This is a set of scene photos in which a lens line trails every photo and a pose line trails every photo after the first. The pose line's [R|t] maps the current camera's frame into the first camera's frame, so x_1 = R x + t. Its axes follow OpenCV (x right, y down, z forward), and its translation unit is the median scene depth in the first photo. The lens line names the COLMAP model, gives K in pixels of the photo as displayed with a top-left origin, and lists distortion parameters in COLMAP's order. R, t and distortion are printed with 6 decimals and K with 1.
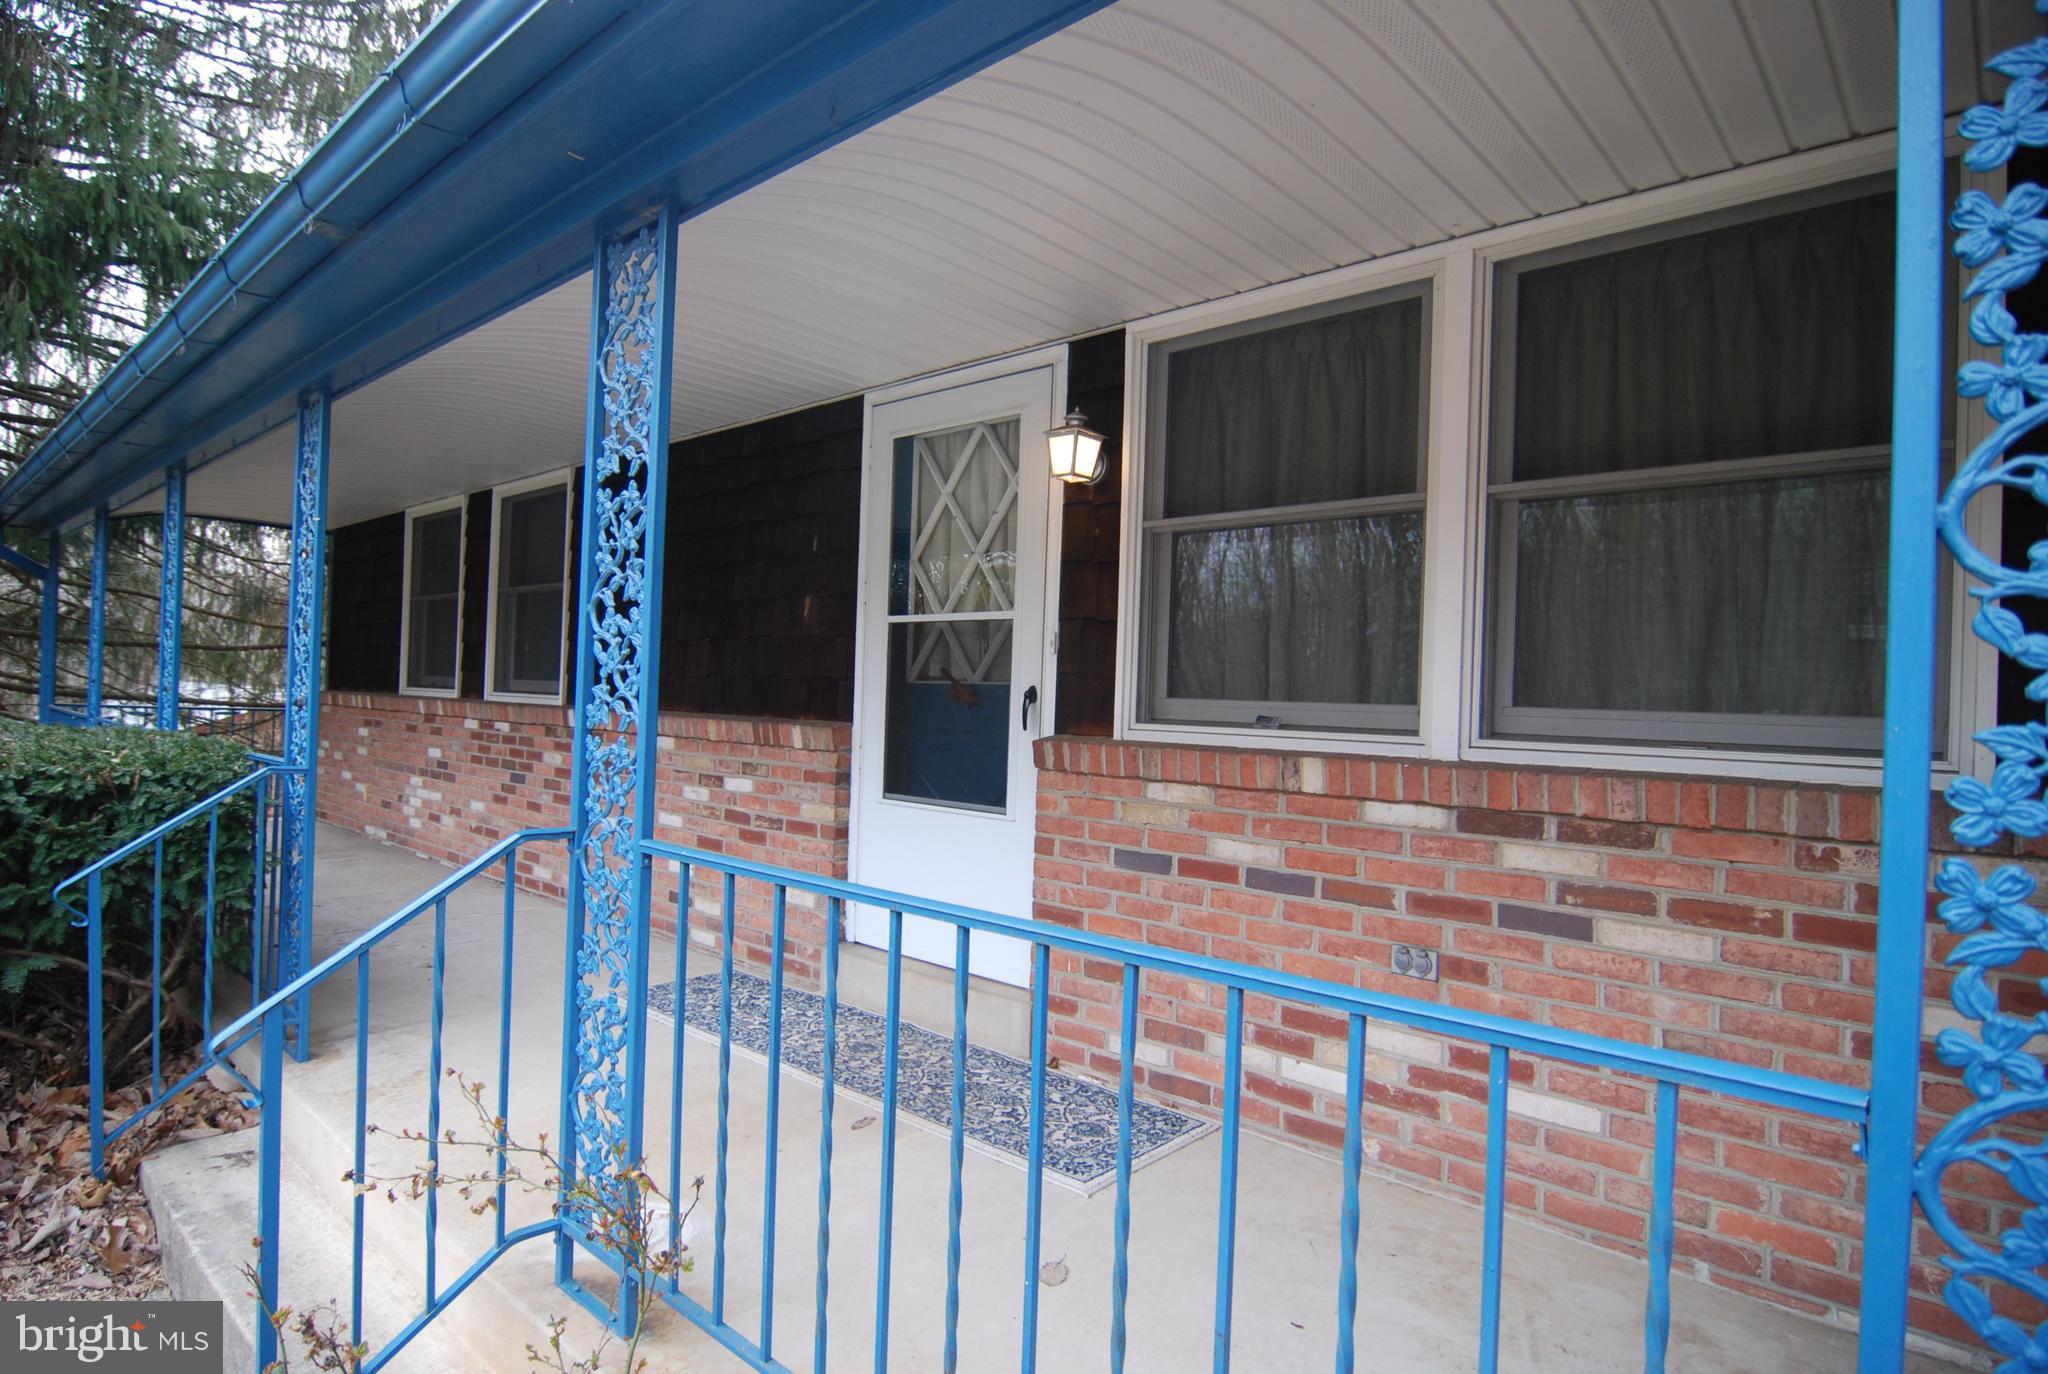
lens RADIAL K [[1107.6, 0, 1017.0], [0, 1107.6, 696.7], [0, 0, 1]] dist [-0.013483, -0.002613]
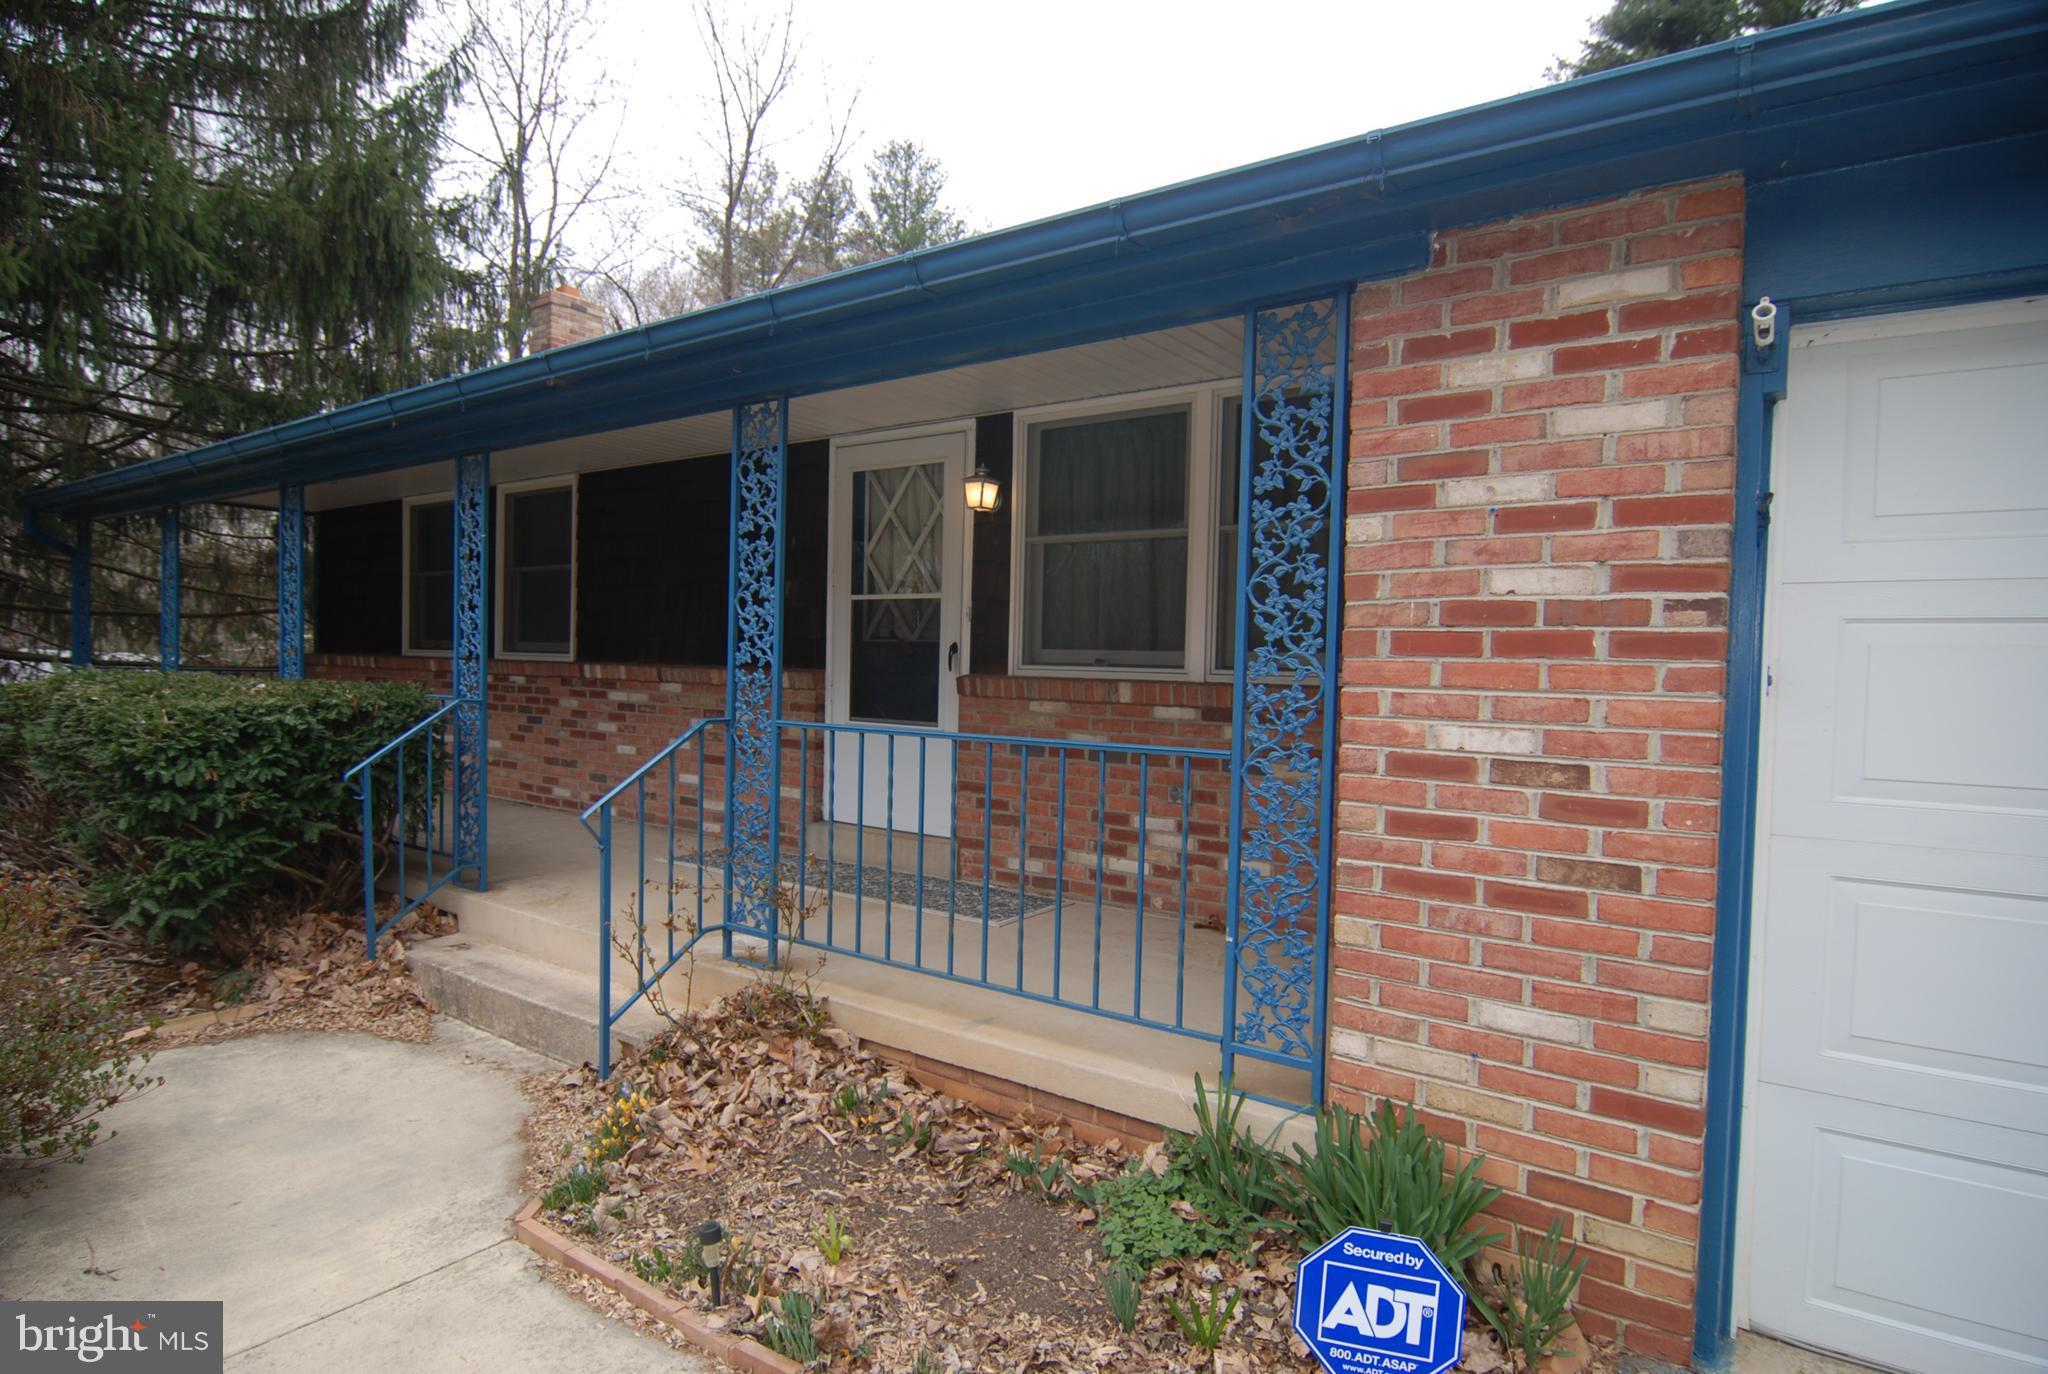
lens RADIAL K [[1107.6, 0, 1030.7], [0, 1107.6, 692.4], [0, 0, 1]] dist [-0.013483, -0.002613]
pose [[0.992781, -0.013242, 0.119208, -0.069728], [0.009349, 0.999406, 0.033155, 0.010238], [-0.119576, -0.031801, 0.992316, -0.573396]]
